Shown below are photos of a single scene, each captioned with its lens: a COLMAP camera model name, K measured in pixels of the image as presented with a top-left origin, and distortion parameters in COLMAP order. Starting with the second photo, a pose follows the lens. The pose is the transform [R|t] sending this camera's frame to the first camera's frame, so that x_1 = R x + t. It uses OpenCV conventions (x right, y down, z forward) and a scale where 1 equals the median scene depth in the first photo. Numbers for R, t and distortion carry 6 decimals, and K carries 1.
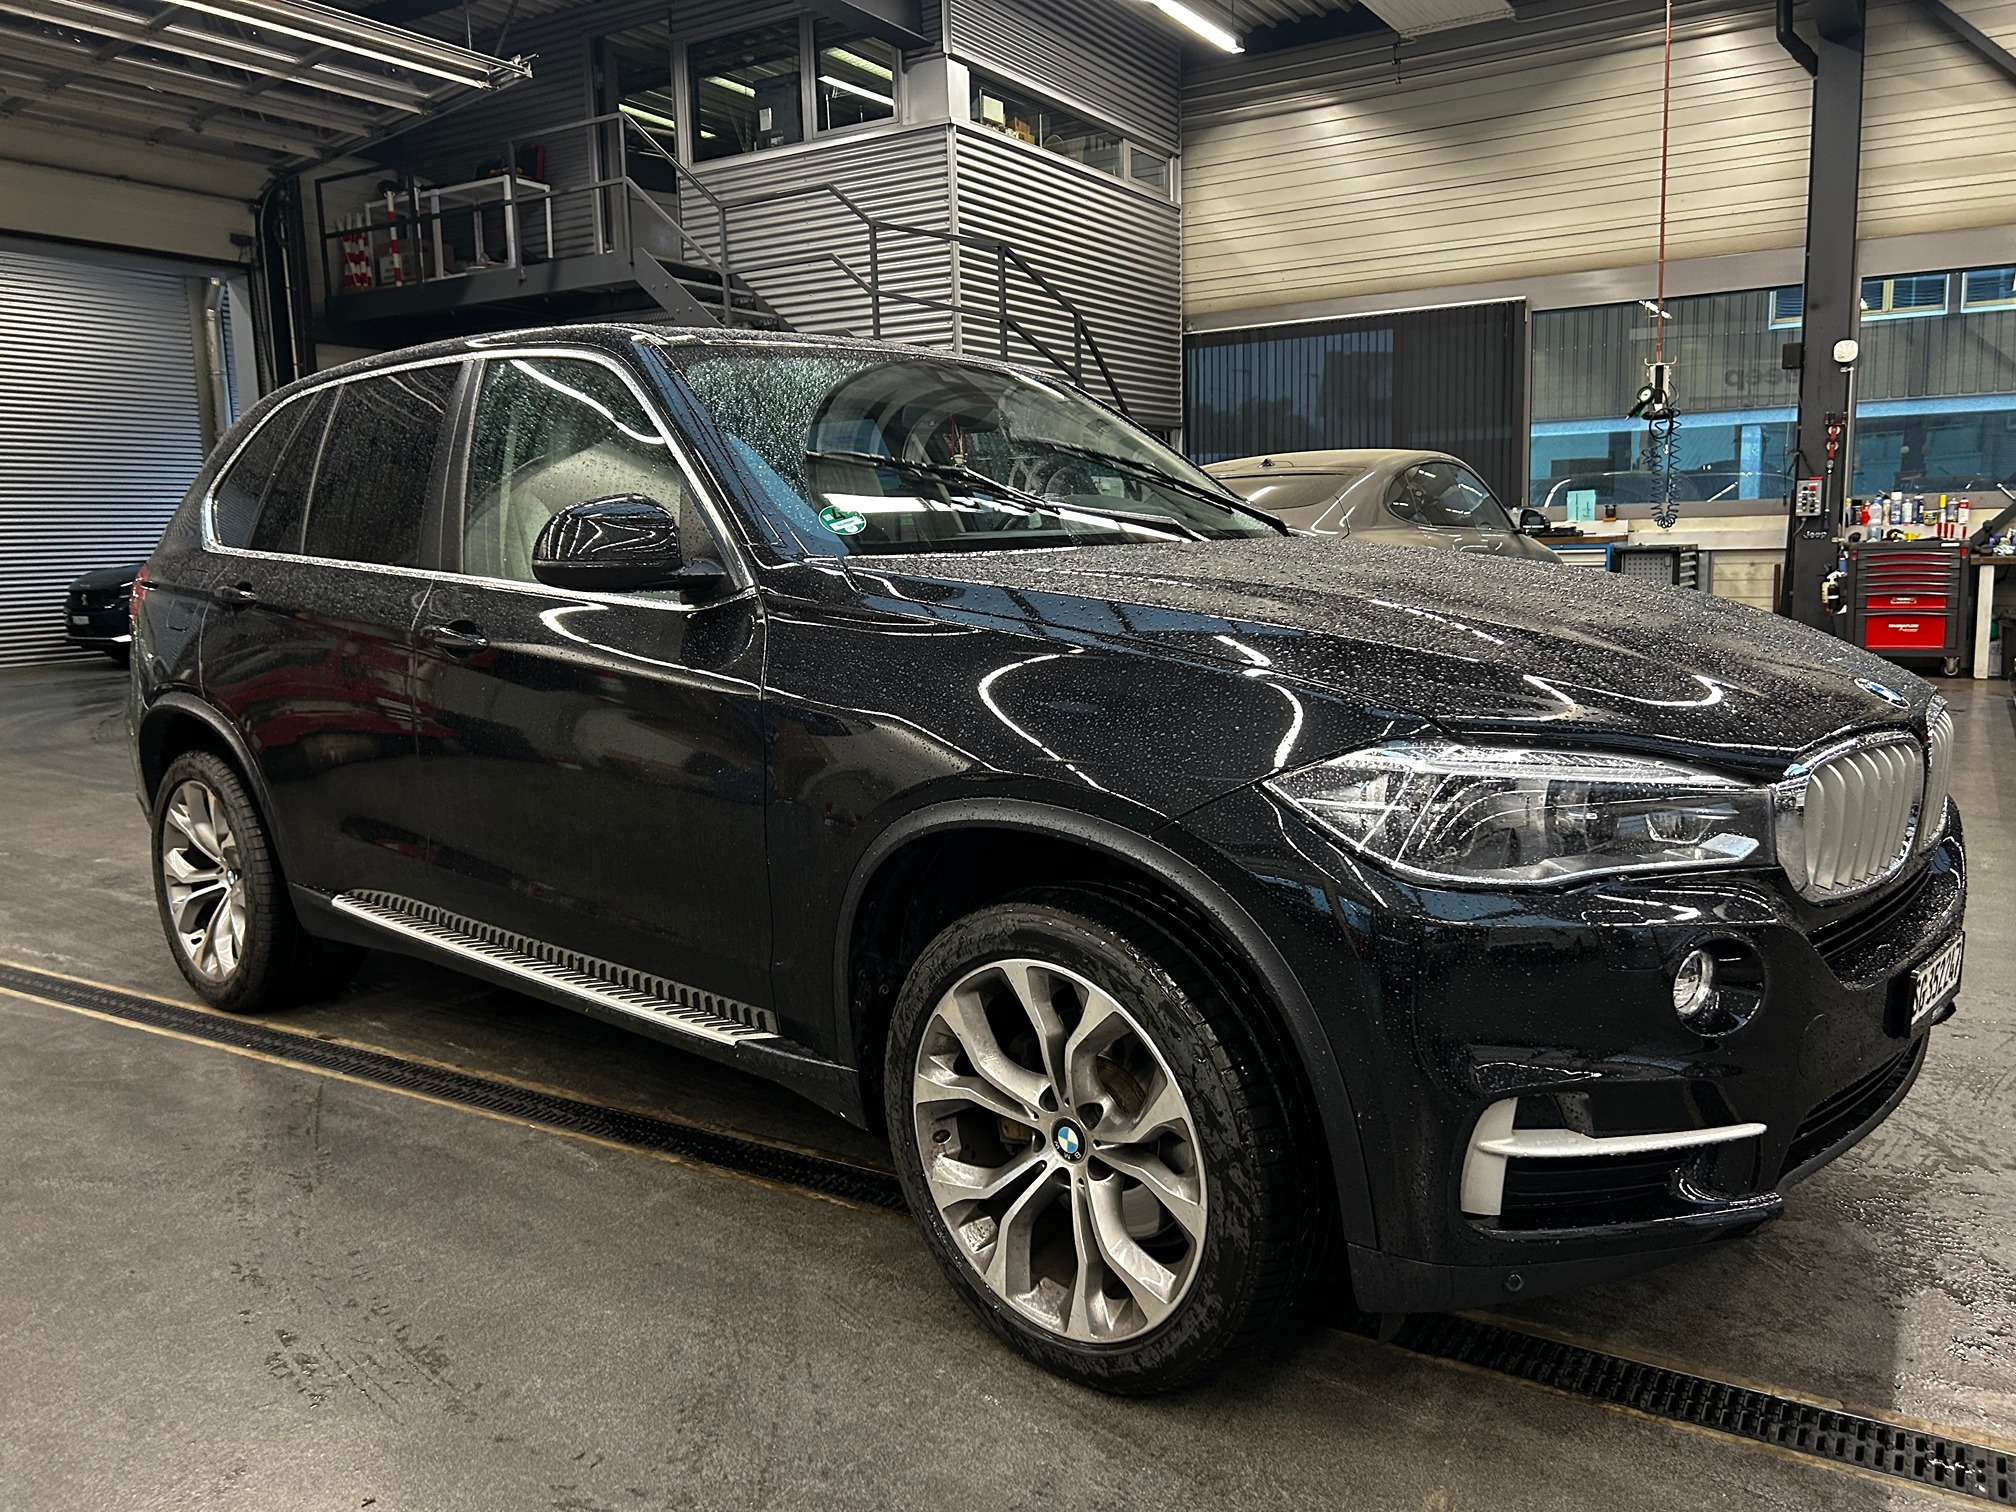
lens RADIAL K [[1529.7, 0, 1007.8], [0, 1529.7, 755.2], [0, 0, 1]] dist [0.026655, -0.043349]
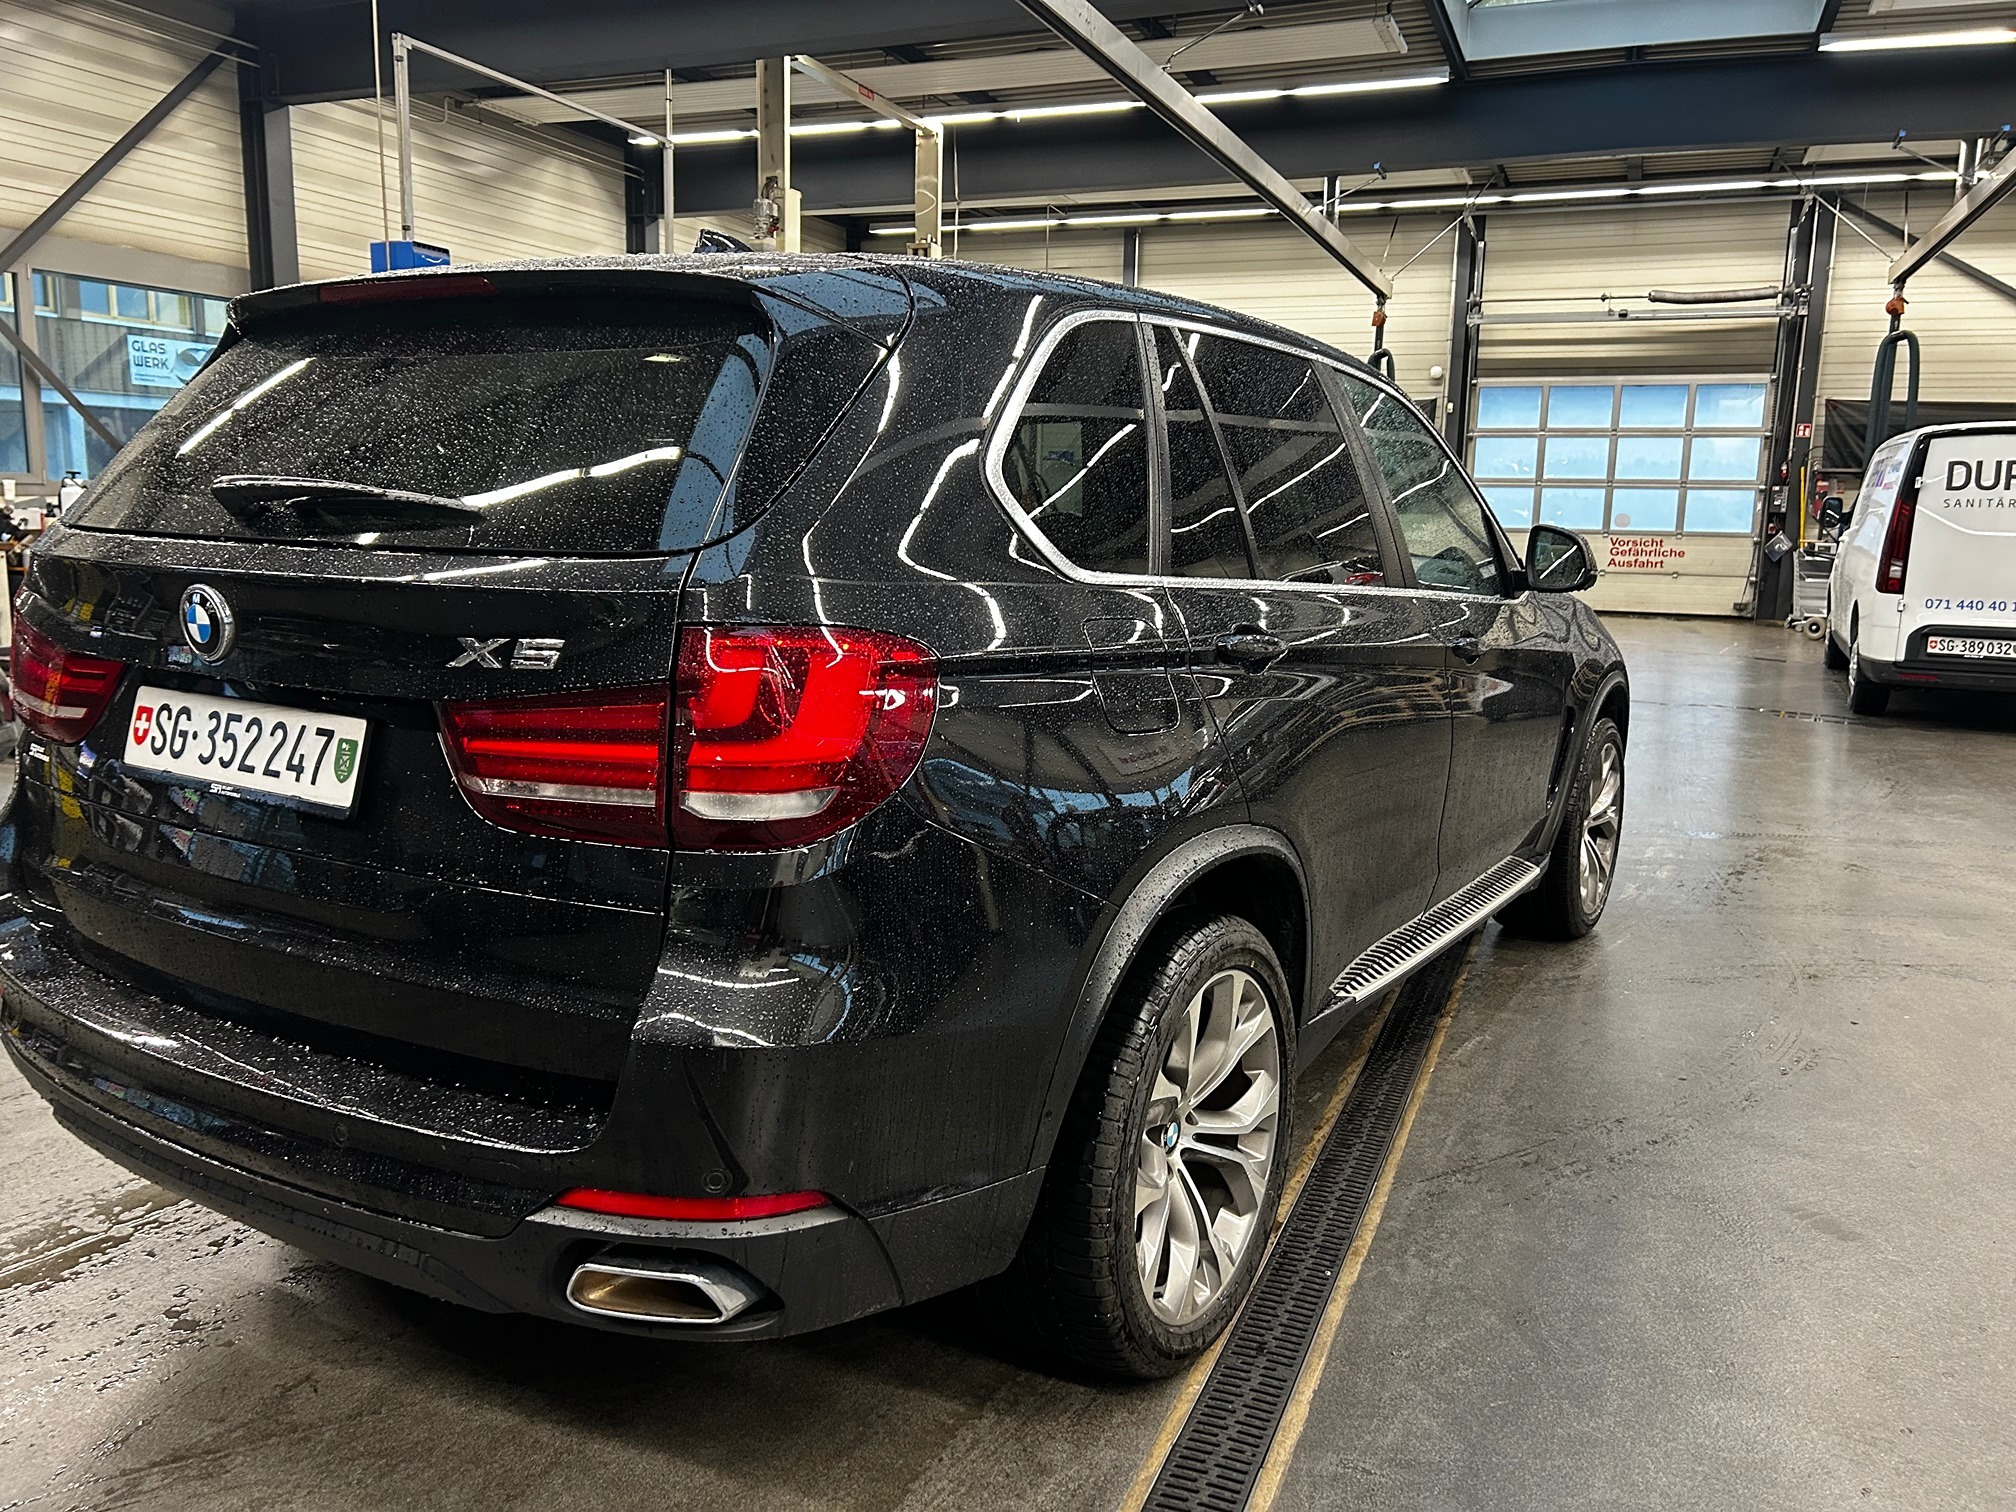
lens RADIAL K [[1529.7, 0, 995.8], [0, 1529.7, 744.7], [0, 0, 1]] dist [0.026655, -0.043349]
pose [[-0.141483, -0.139333, 0.980086, -1.215945], [0.141761, 0.976990, 0.159357, -0.197319], [-0.979738, 0.161484, -0.118476, 1.282452]]
